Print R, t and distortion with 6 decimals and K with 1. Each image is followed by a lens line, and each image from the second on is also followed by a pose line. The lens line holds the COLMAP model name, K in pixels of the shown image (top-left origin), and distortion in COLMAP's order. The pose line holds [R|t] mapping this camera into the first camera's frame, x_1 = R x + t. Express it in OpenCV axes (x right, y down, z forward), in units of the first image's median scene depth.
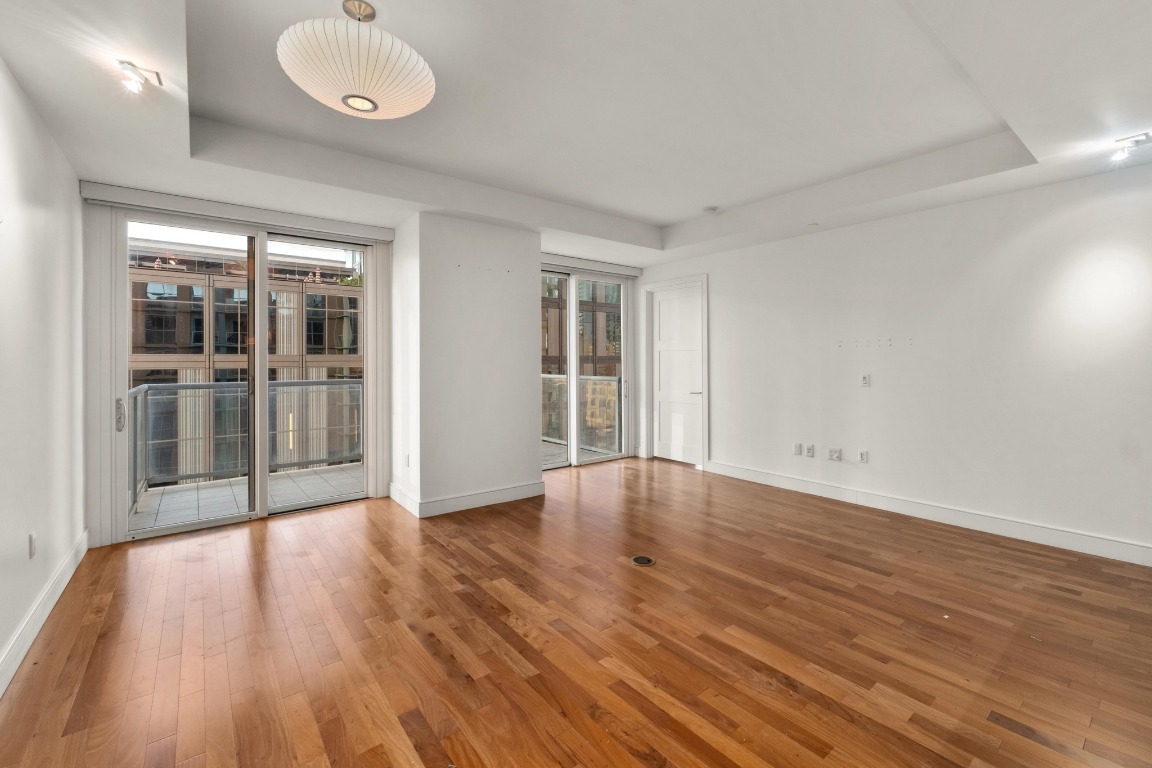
lens RADIAL K [[486.8, 0, 578.1], [0, 486.8, 377.6], [0, 0, 1]] dist [-0.004500, -0.000231]
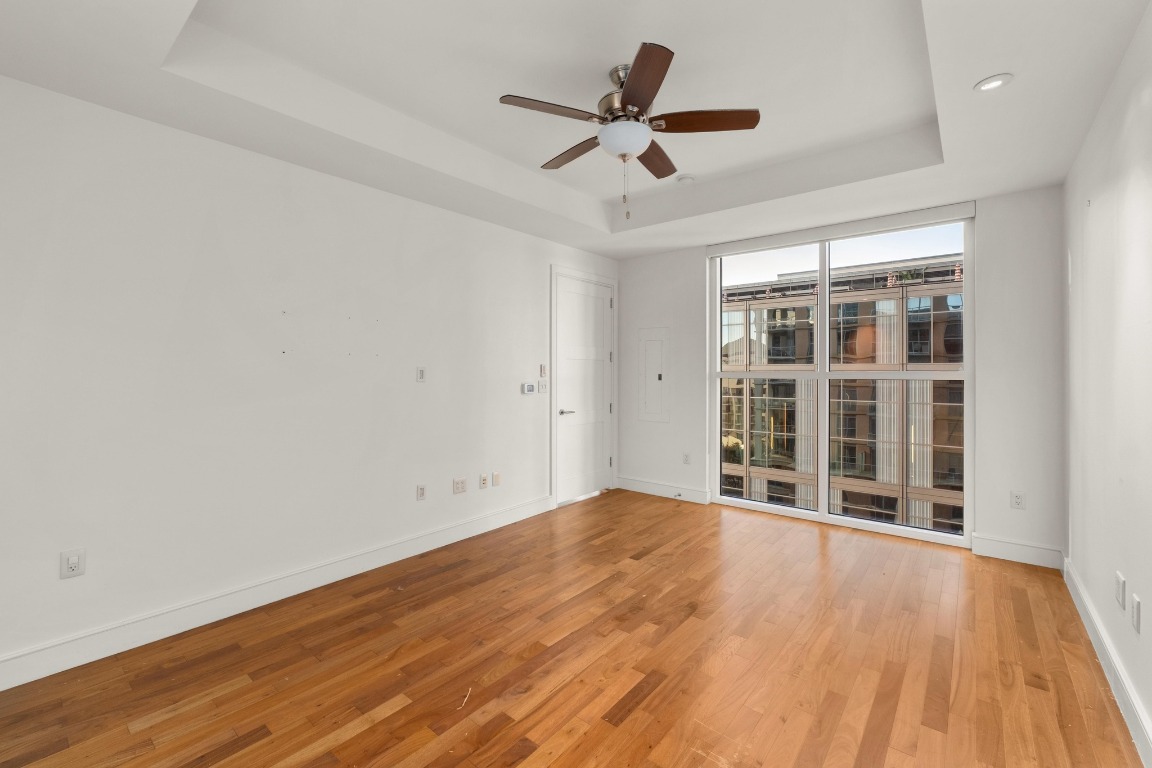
lens RADIAL K [[486.8, 0, 578.8], [0, 486.8, 374.3], [0, 0, 1]] dist [-0.004500, -0.000231]
pose [[0.219239, 0.010621, -0.975613, 0.248627], [-0.033903, 0.999420, 0.003261, -0.008547], [0.975082, 0.032361, 0.219472, 0.204414]]
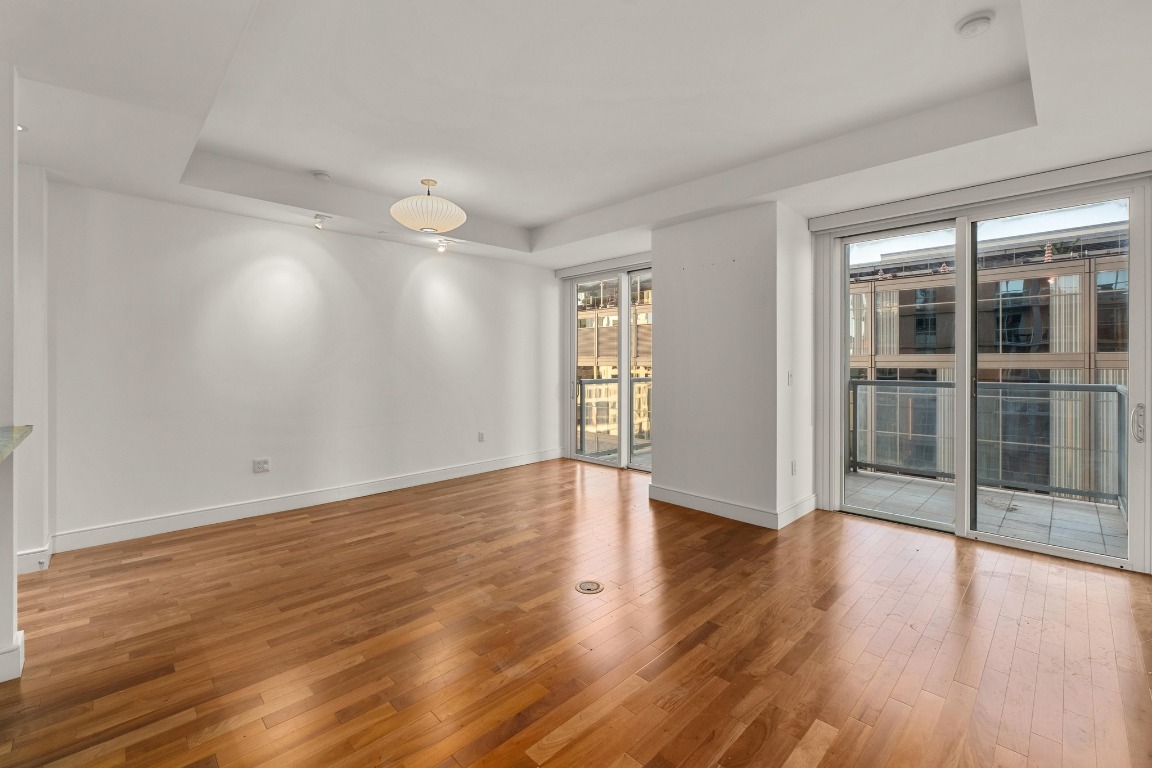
lens RADIAL K [[486.8, 0, 569.2], [0, 486.8, 360.1], [0, 0, 1]] dist [-0.004500, -0.000231]
pose [[0.099178, -0.002042, -0.995068, 0.134933], [-0.031964, 0.999475, -0.005237, -0.004338], [0.994556, 0.032326, 0.099061, 0.114642]]
